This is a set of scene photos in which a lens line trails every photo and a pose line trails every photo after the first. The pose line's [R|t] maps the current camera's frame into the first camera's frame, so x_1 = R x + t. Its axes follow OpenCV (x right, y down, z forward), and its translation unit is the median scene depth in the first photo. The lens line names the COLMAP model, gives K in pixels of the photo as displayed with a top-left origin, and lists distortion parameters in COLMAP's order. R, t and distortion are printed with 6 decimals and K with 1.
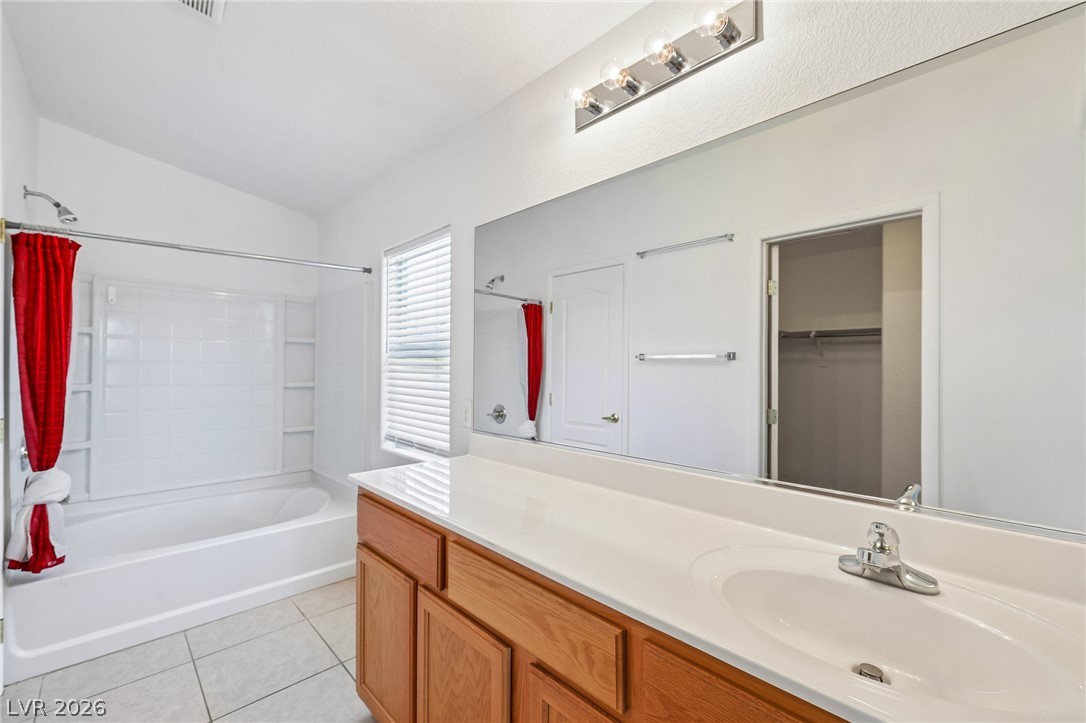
lens RADIAL K [[458.1, 0, 544.8], [0, 458.1, 364.5], [0, 0, 1]] dist [0.003685, 0.000135]
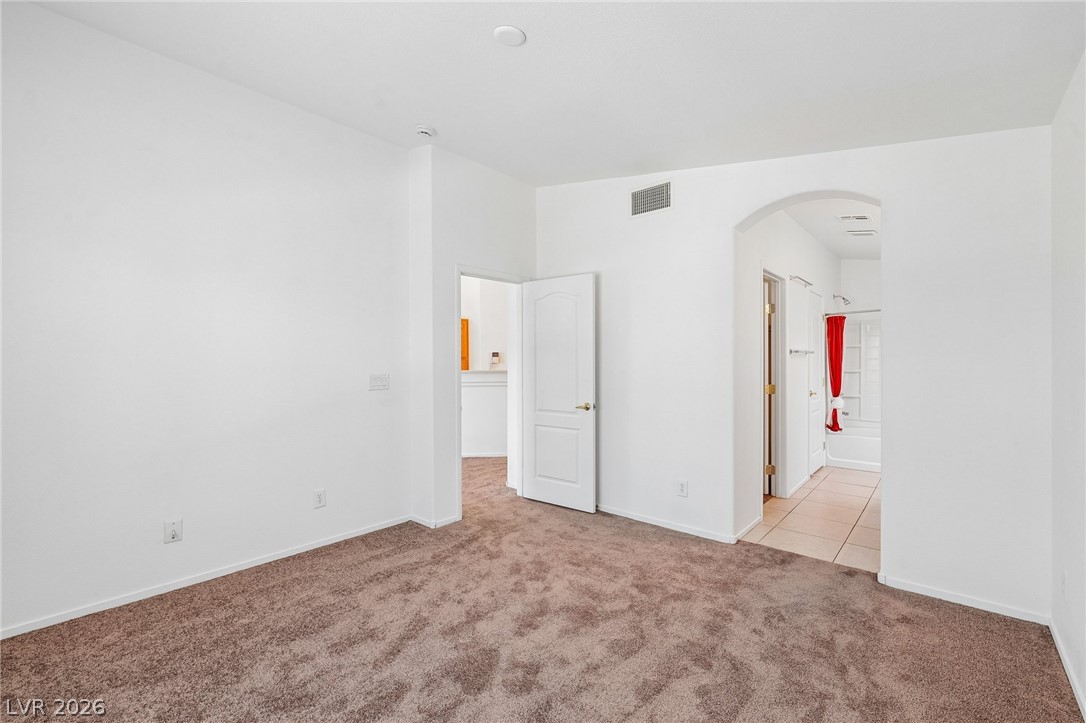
lens RADIAL K [[458.1, 0, 546.1], [0, 458.1, 364.3], [0, 0, 1]] dist [0.003685, 0.000135]
pose [[0.101563, 0.014842, -0.994718, 1.623844], [0.006133, 0.999860, 0.015544, -0.032342], [0.994810, -0.007680, 0.101458, -1.125367]]
